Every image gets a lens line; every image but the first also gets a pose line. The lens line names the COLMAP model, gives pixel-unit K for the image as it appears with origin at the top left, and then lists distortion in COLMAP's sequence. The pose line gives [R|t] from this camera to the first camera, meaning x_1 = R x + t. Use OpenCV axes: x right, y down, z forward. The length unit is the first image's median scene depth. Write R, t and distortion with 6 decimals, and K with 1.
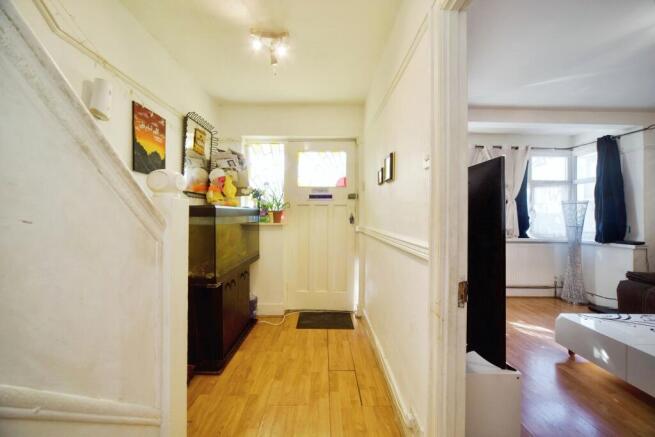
lens RADIAL K [[242.7, 0, 323.5], [0, 242.7, 210.9], [0, 0, 1]] dist [-0.000467, -0.000085]
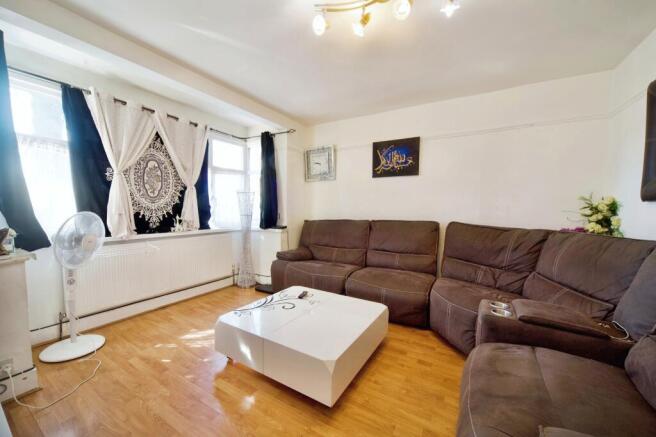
lens RADIAL K [[243.1, 0, 324.0], [0, 243.1, 210.9], [0, 0, 1]] dist [-0.000467, -0.000085]
pose [[0.517724, -0.021329, 0.855282, 0.315857], [-0.016657, 0.999248, 0.035002, 0.005446], [-0.855385, -0.032368, 0.516980, 0.177059]]
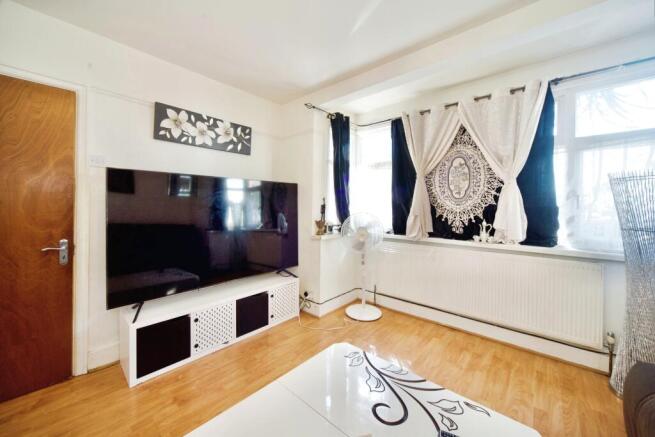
lens RADIAL K [[249.7, 0, 327.7], [0, 249.7, 196.7], [0, 0, 1]] dist [-0.000330, -0.000043]
pose [[0.755367, -0.033979, -0.654420, 0.917534], [0.017494, 0.999344, -0.031696, 0.008839], [0.655068, 0.012494, 0.755467, 0.273102]]
